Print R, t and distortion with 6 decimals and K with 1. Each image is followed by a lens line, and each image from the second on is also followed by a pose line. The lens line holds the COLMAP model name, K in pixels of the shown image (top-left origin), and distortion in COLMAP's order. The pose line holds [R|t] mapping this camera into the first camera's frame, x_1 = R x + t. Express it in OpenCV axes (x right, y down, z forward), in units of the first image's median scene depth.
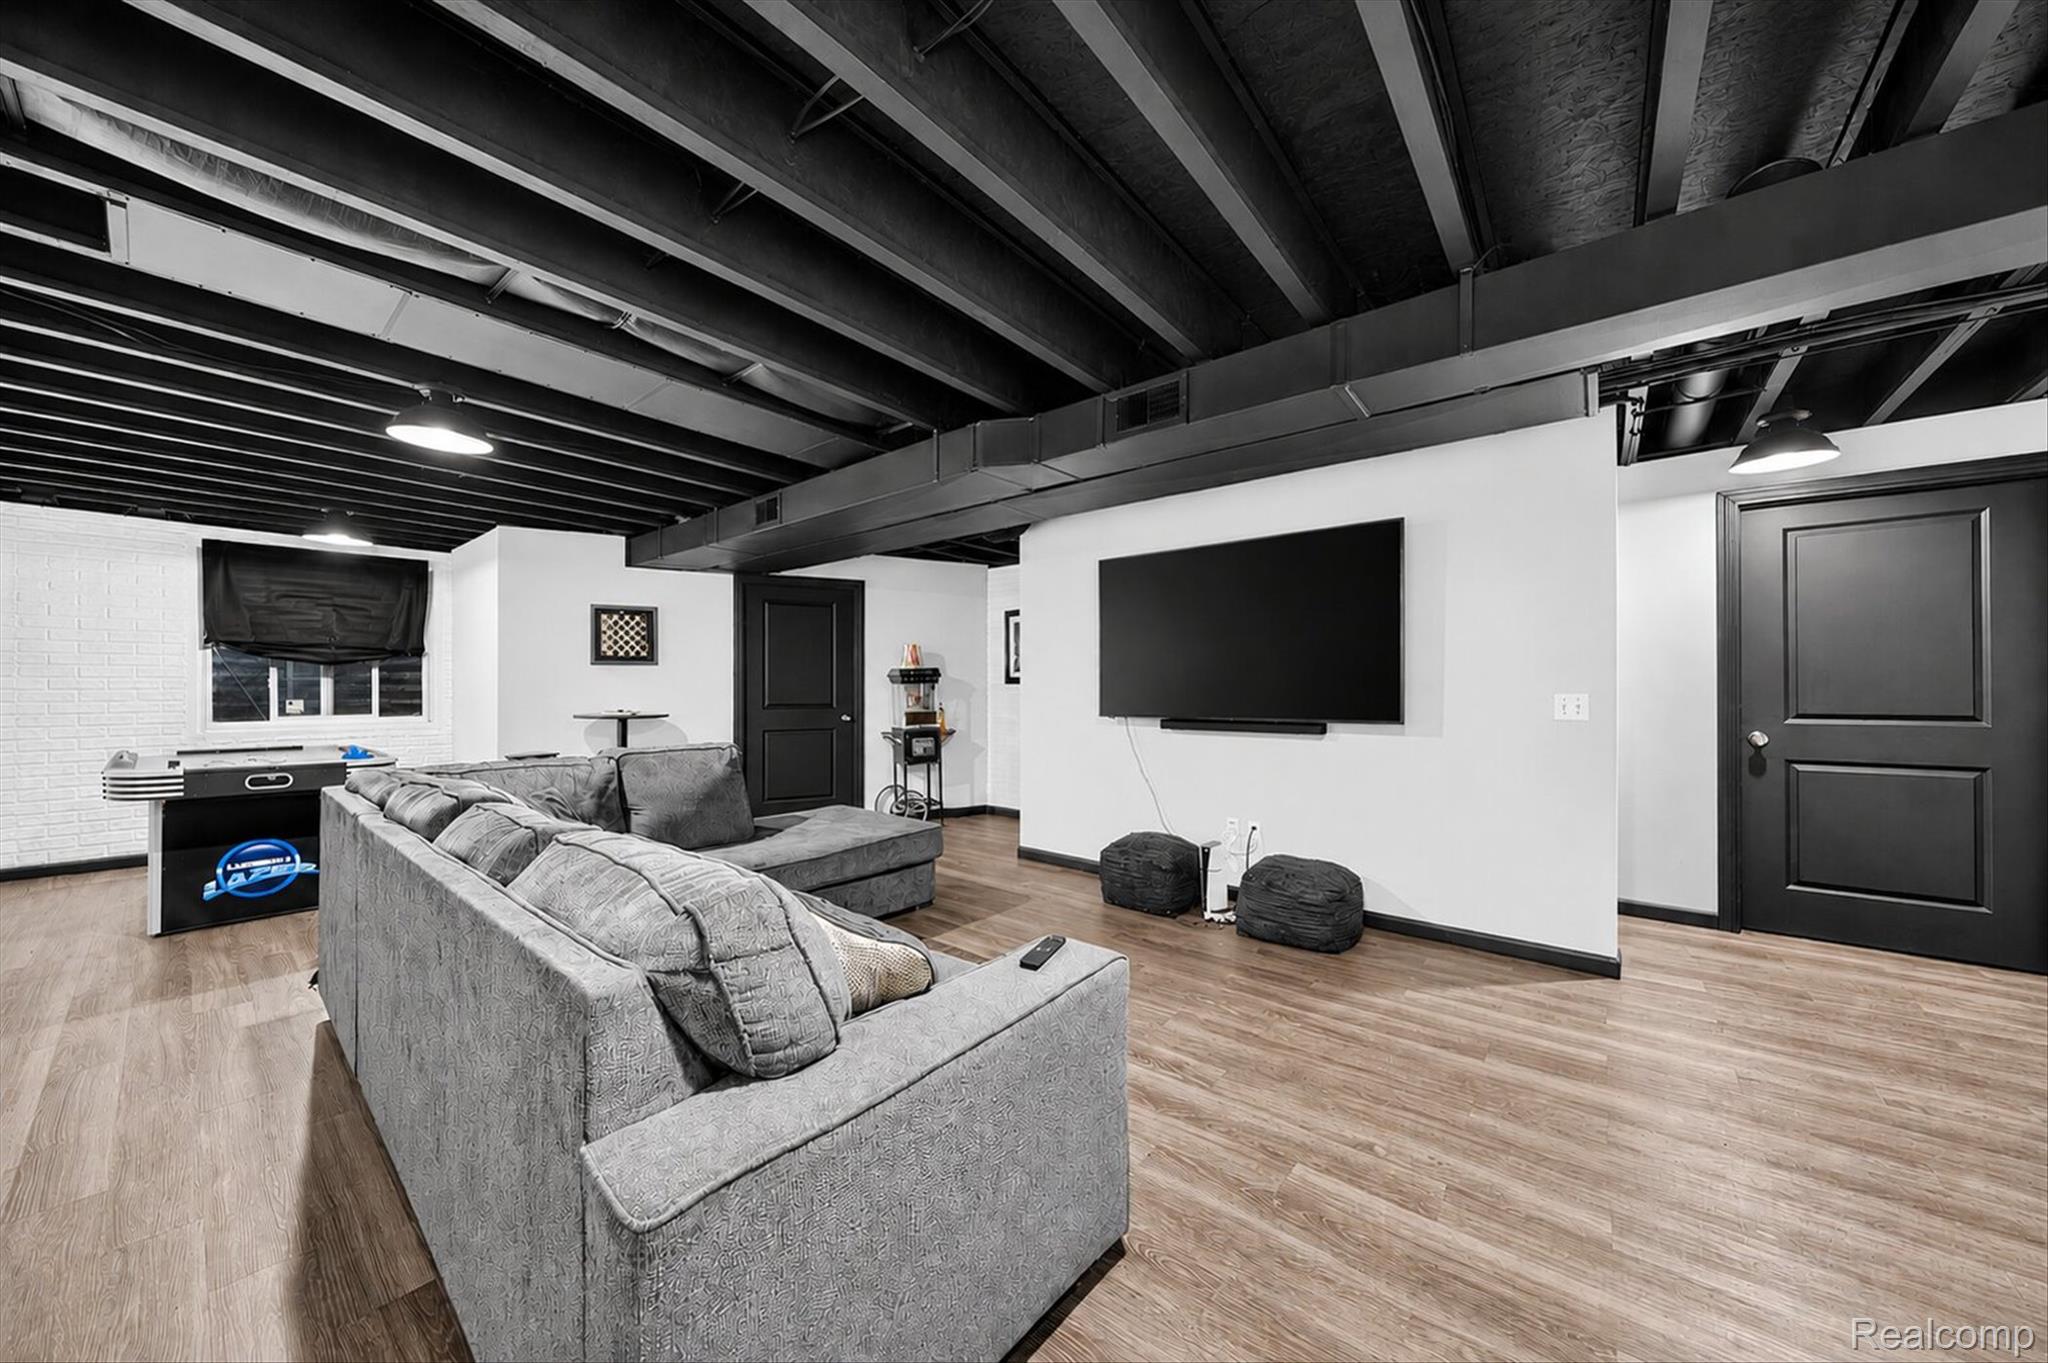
lens RADIAL K [[721.4, 0, 1014.1], [0, 721.4, 683.4], [0, 0, 1]] dist [-0.000502, -0.000182]
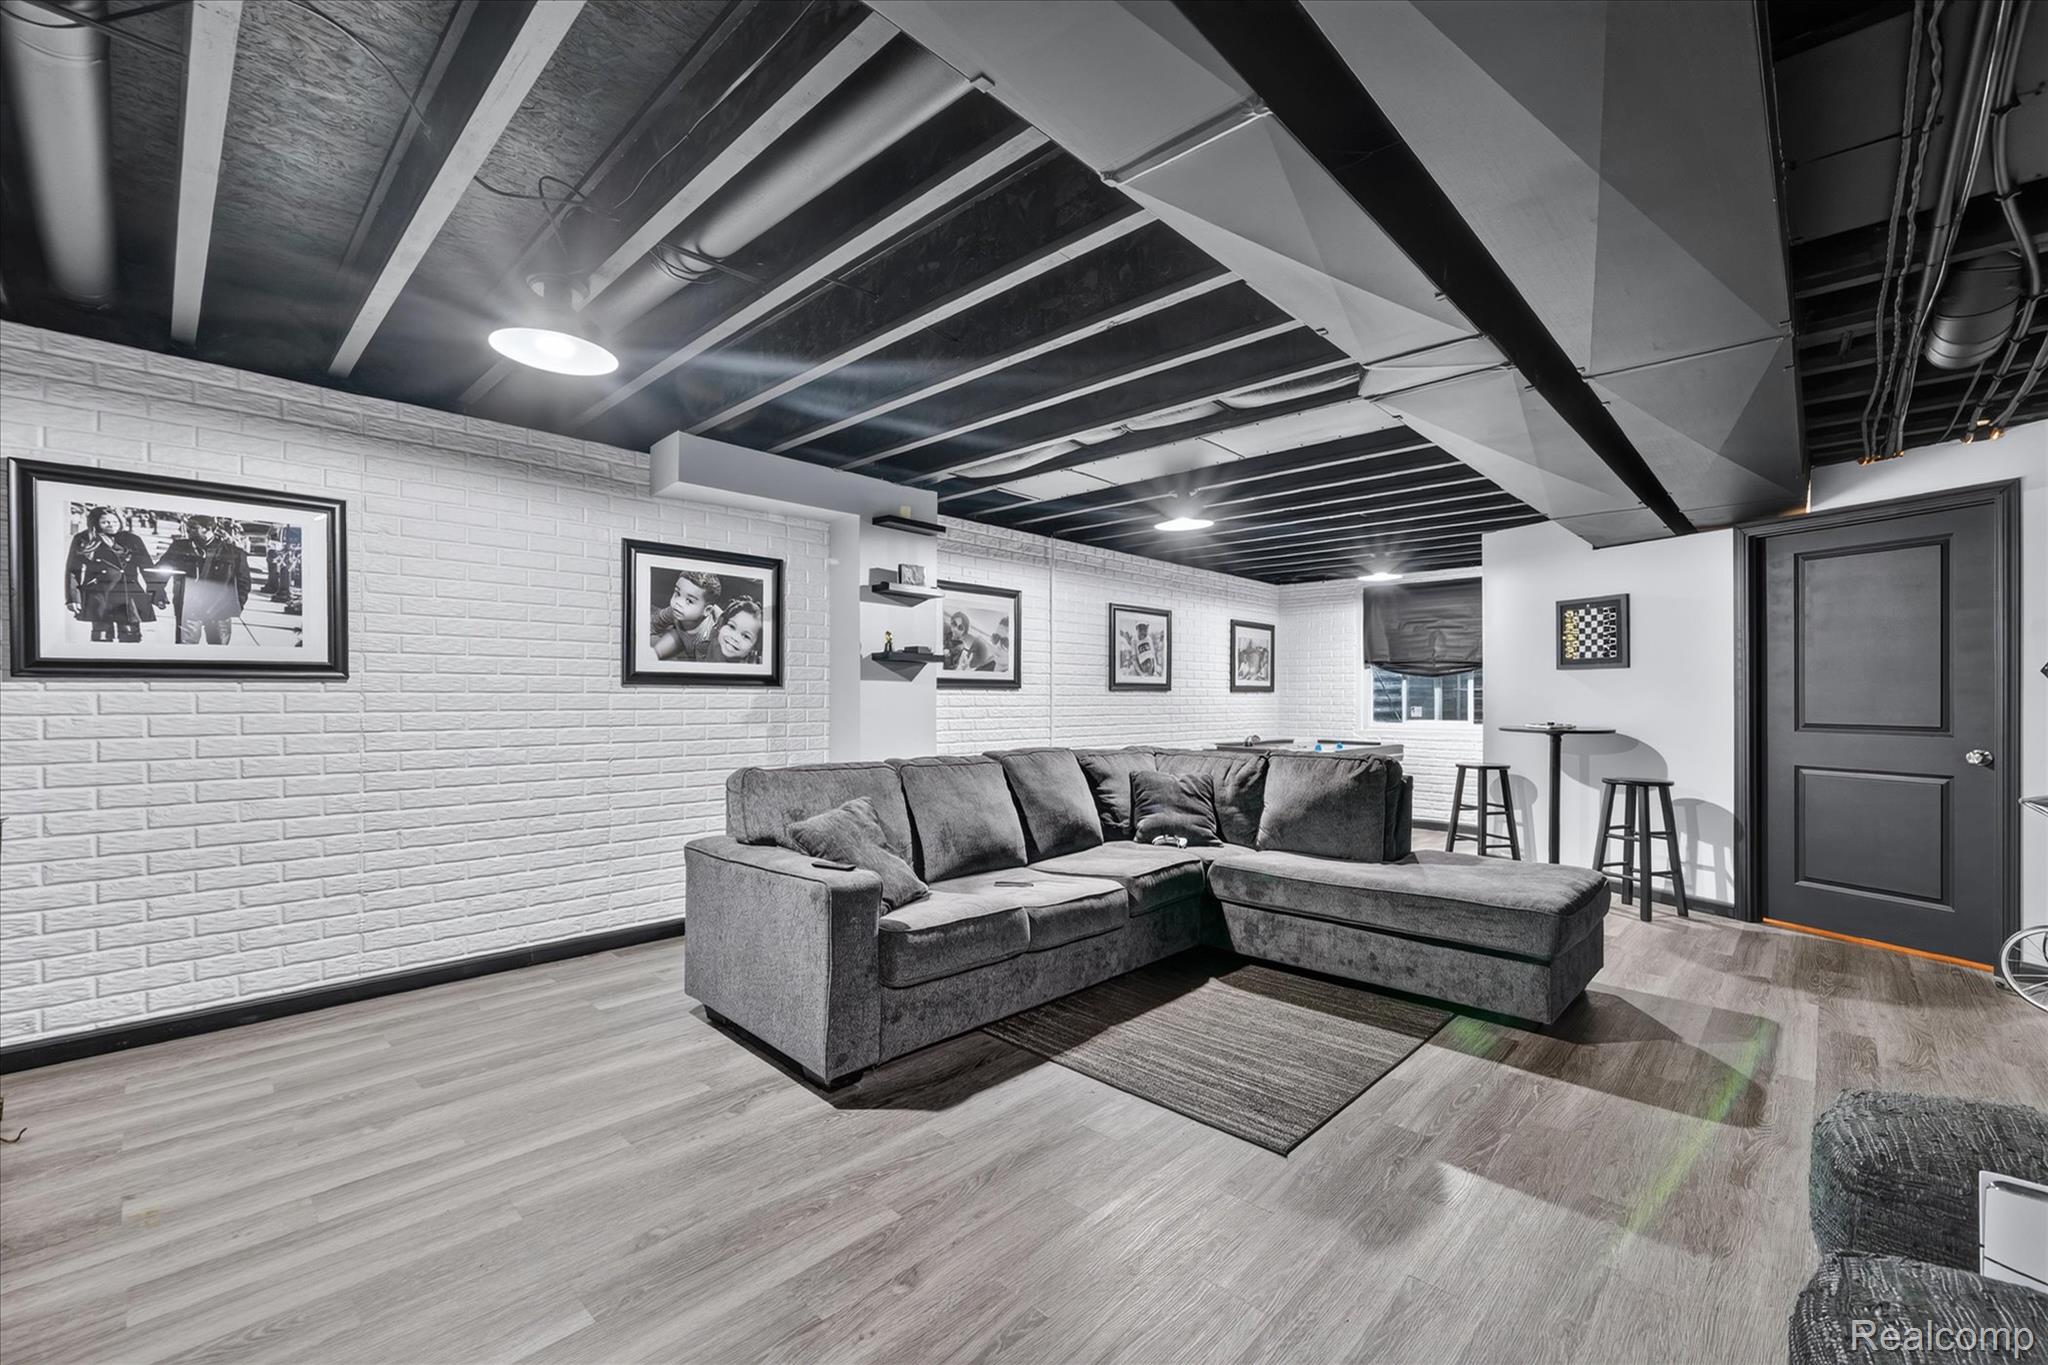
lens RADIAL K [[889.8, 0, 1016.0], [0, 889.8, 690.3], [0, 0, 1]] dist [0.000329, 0.000319]
pose [[-0.091449, -0.007057, -0.995785, 0.536931], [0.001959, 0.999972, -0.007267, 0.004511], [0.995808, -0.002615, -0.091433, 0.448413]]
